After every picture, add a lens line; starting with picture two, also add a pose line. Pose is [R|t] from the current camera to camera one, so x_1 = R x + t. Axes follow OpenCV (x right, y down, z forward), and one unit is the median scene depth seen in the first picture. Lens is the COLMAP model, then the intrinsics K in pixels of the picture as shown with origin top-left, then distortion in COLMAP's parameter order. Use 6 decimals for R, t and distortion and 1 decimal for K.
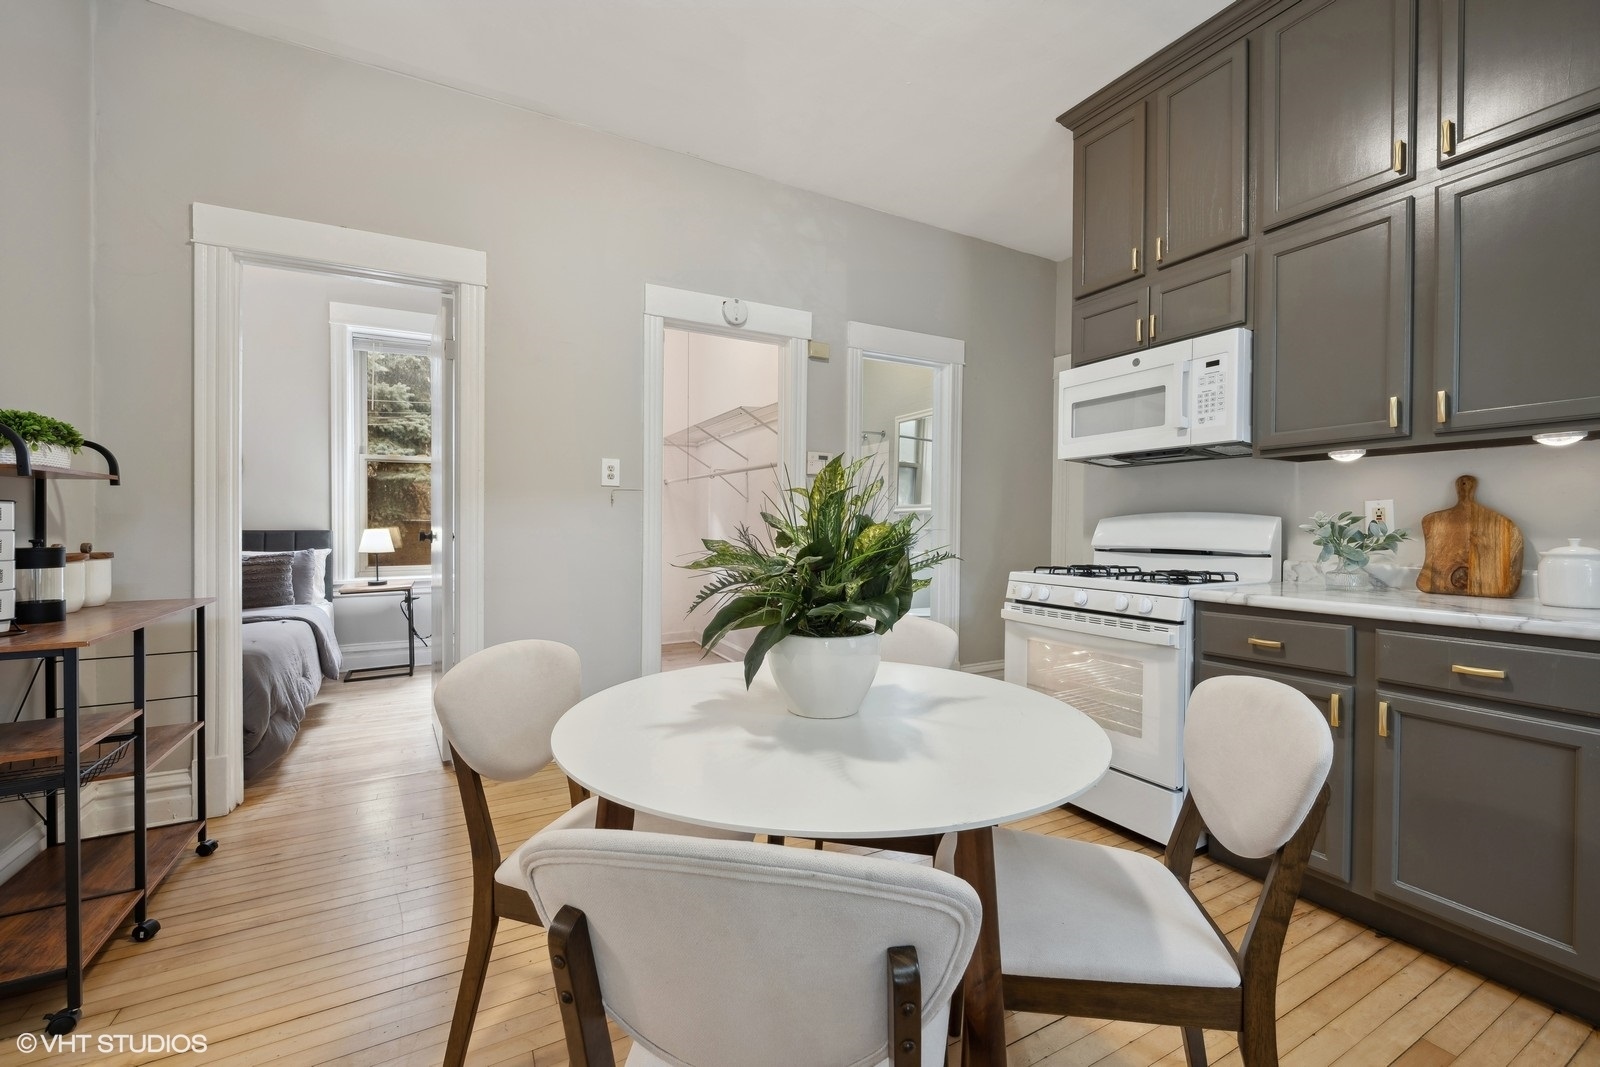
lens RADIAL K [[643.5, 0, 800.0], [0, 643.5, 533.5], [0, 0, 1]] dist [-0.000410, -0.000135]
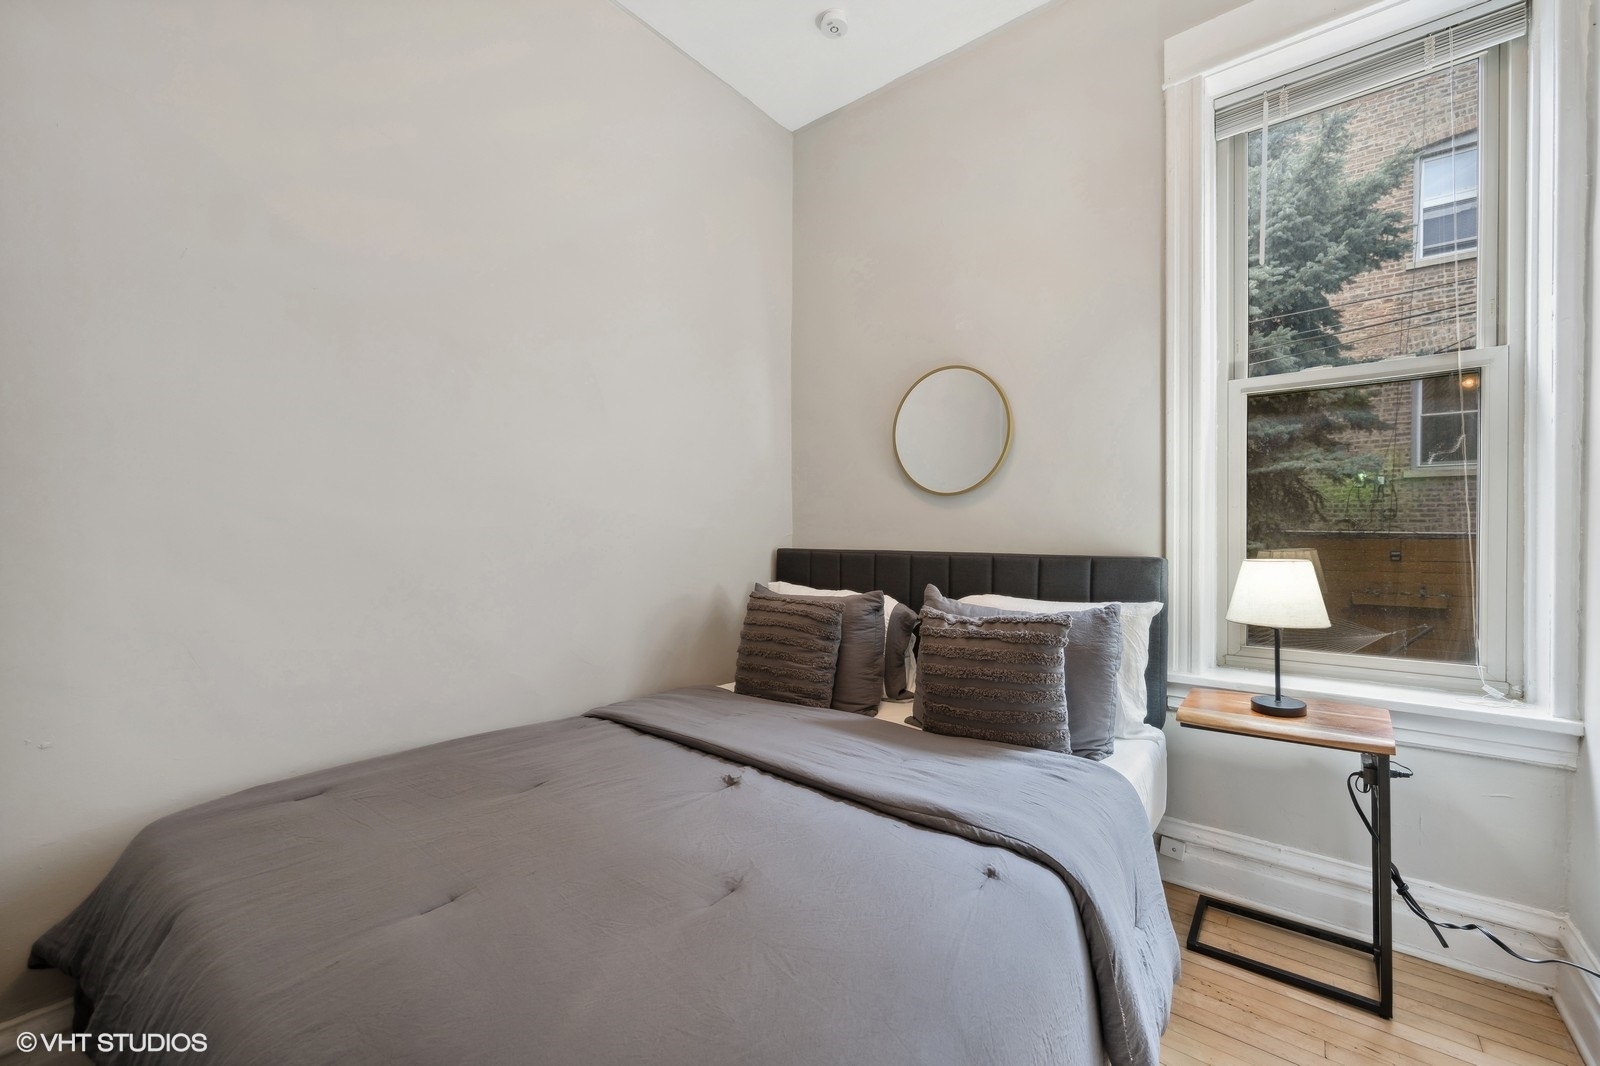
lens RADIAL K [[643.5, 0, 800.0], [0, 643.5, 533.0], [0, 0, 1]] dist [-0.000410, -0.000135]
pose [[0.386203, -0.002736, -0.922410, -0.427658], [-0.013801, 0.999867, -0.008743, -0.014612], [0.922310, 0.016107, 0.386114, 0.611815]]
